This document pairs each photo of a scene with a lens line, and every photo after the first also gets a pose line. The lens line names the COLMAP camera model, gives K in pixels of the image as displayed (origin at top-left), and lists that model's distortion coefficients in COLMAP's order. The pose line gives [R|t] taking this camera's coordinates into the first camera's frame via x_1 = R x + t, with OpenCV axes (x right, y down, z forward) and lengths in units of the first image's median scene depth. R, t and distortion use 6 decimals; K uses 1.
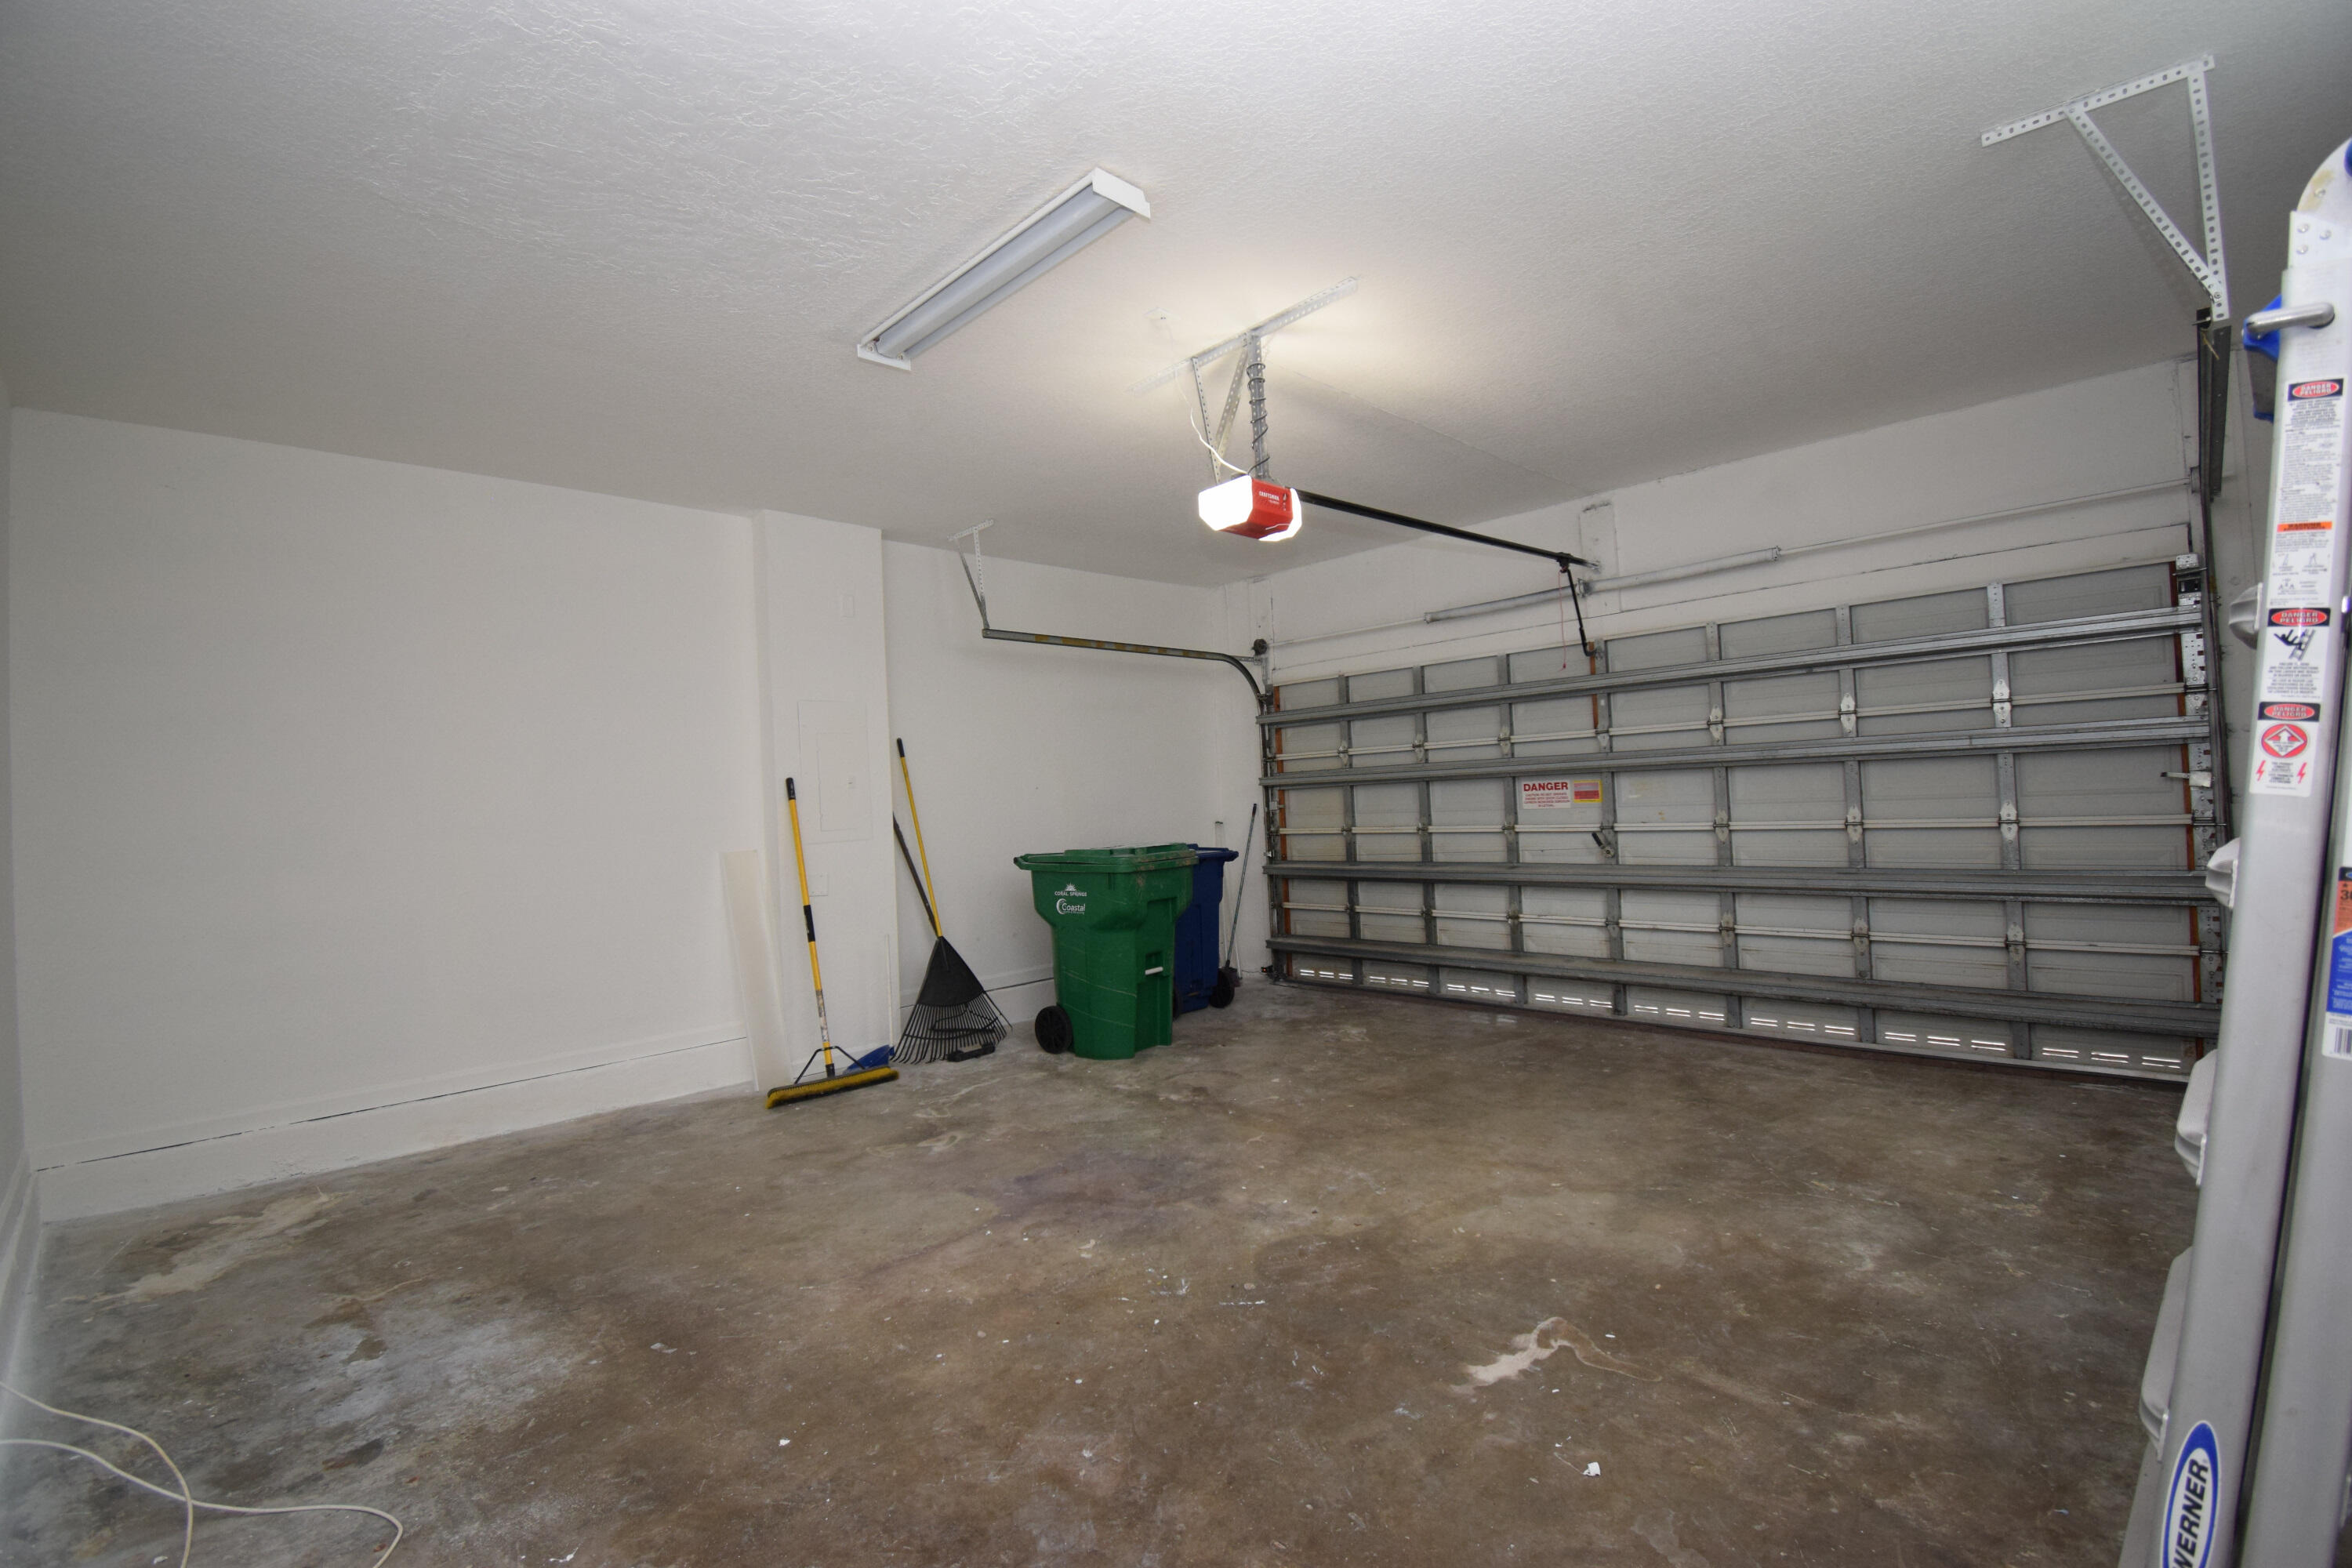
lens RADIAL K [[1040.2, 0, 1176.0], [0, 1040.2, 784.0], [0, 0, 1]] dist [0.024480, -0.030783]
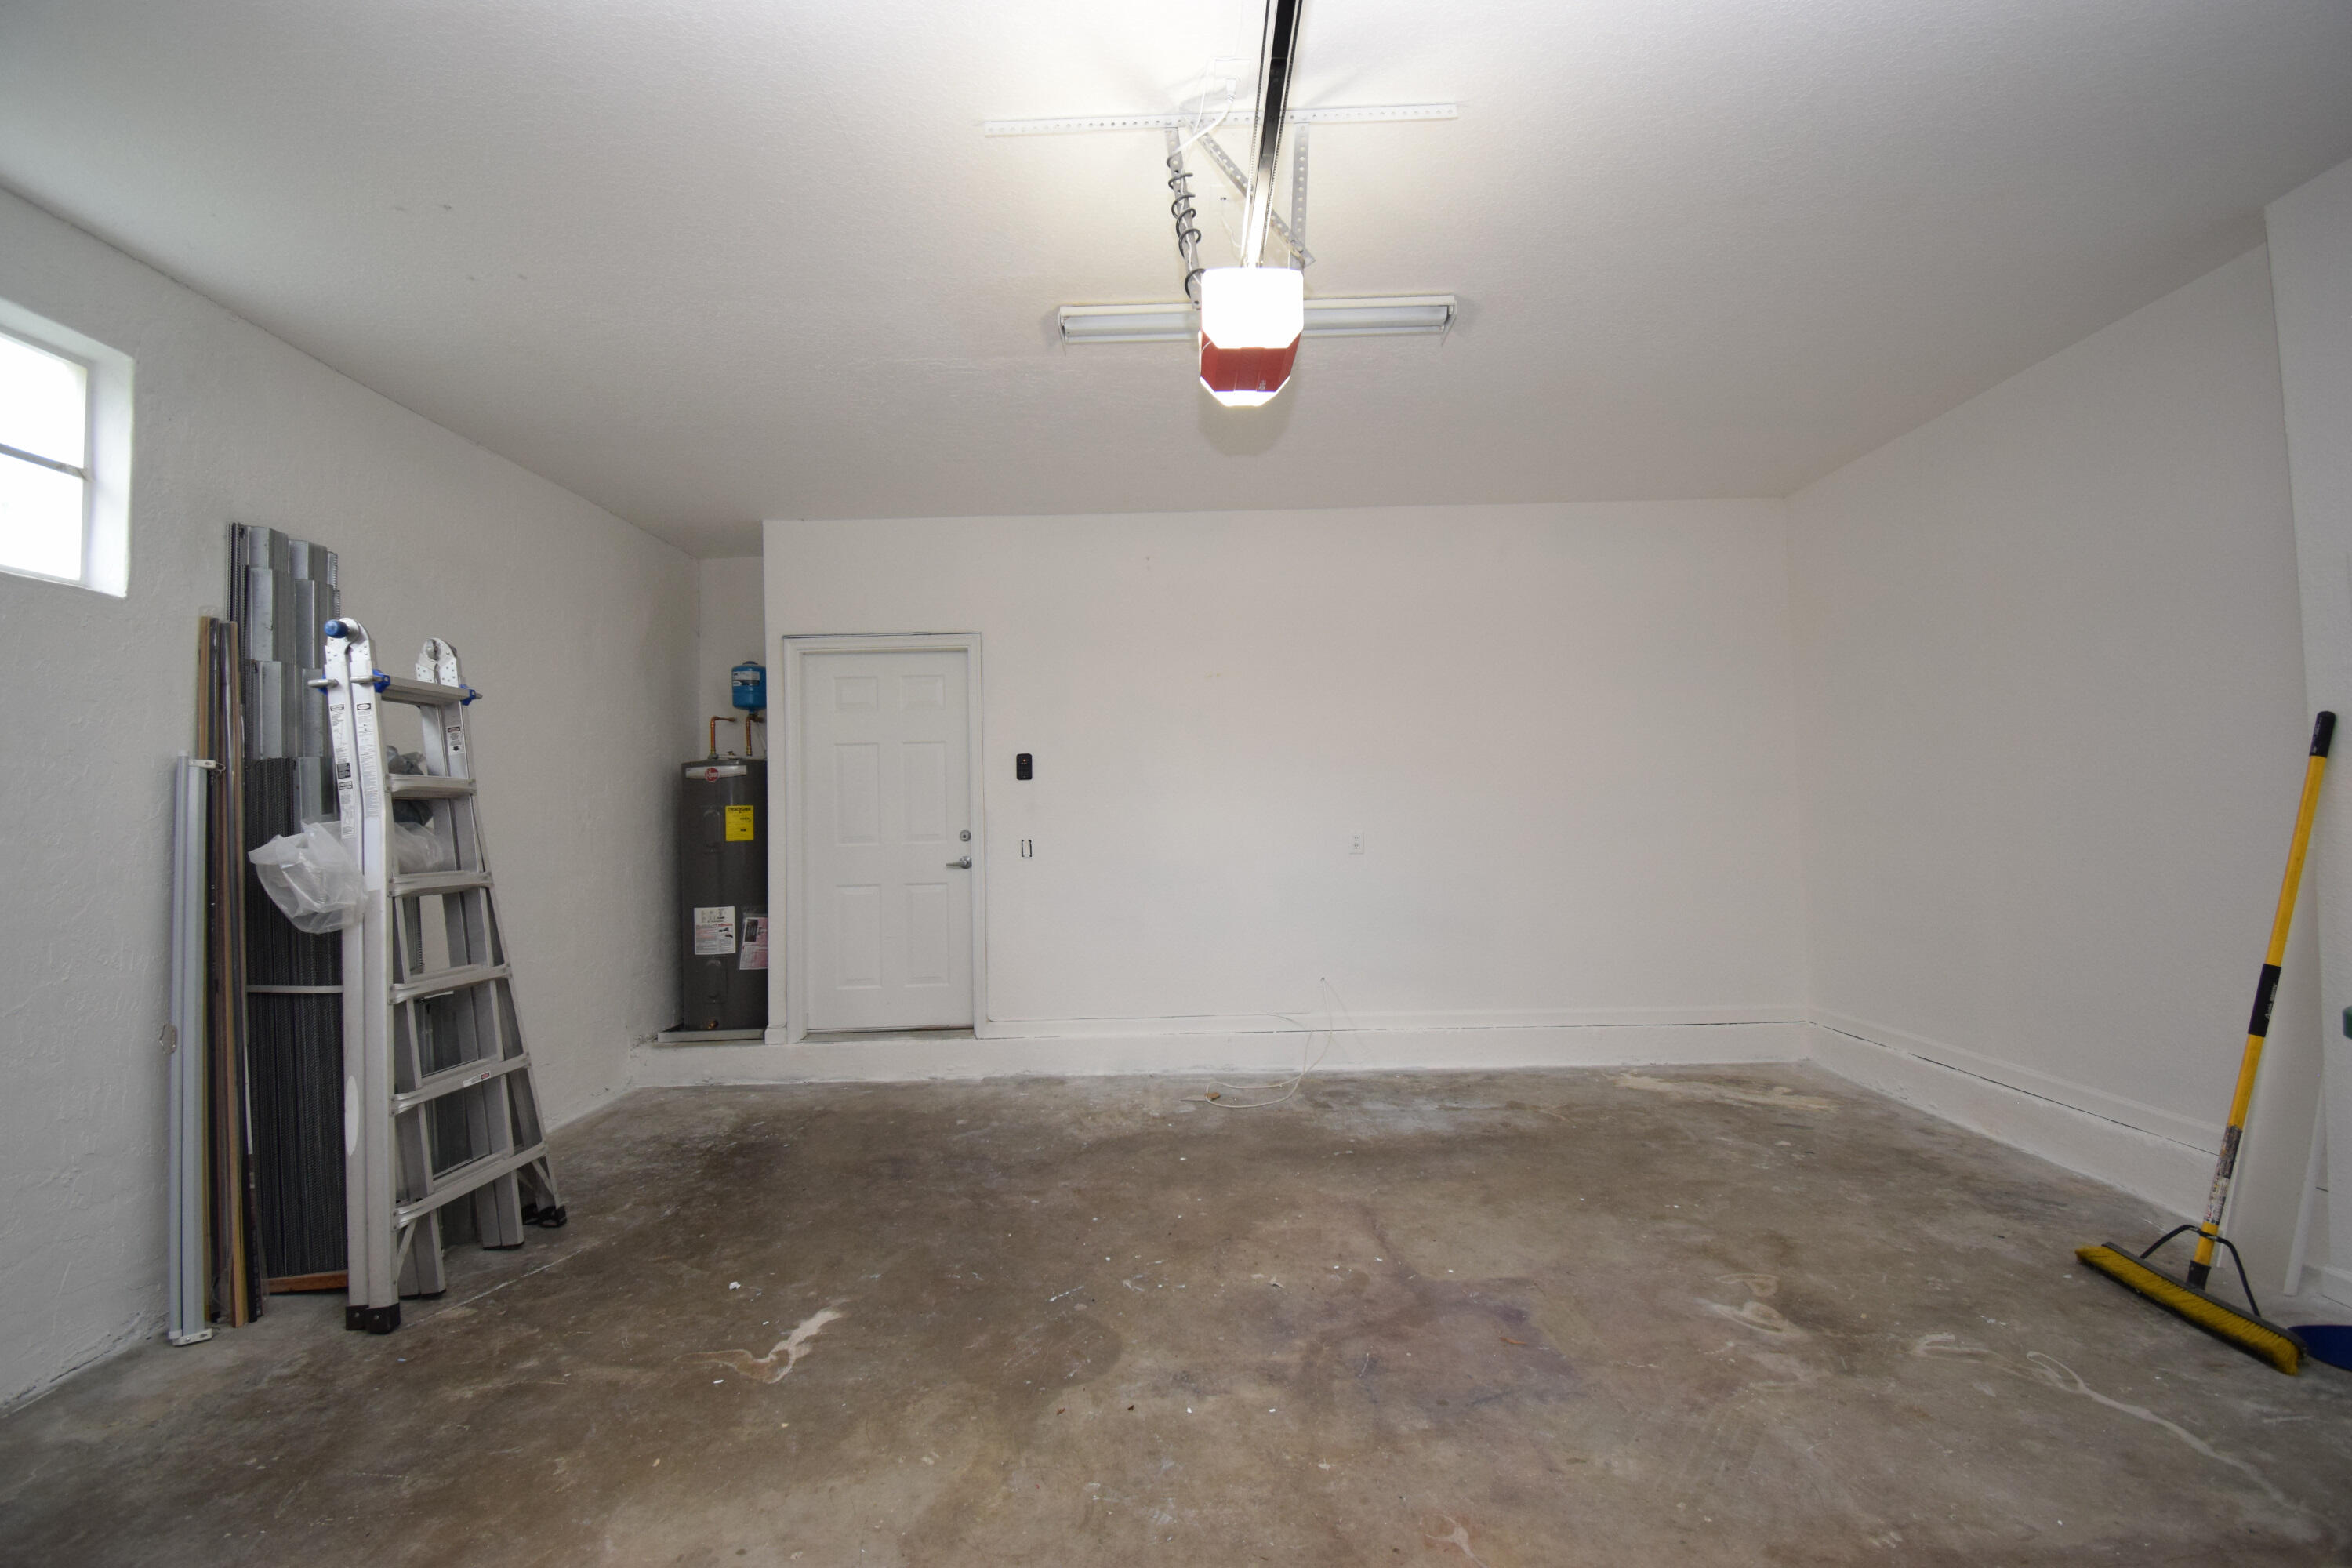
lens RADIAL K [[1040.2, 0, 1176.0], [0, 1040.2, 784.0], [0, 0, 1]] dist [0.024480, -0.030783]
pose [[-0.705935, 0.041058, -0.707085, 0.674067], [0.066267, 0.997768, -0.008222, -0.006081], [0.705170, -0.052660, -0.707080, 1.746114]]
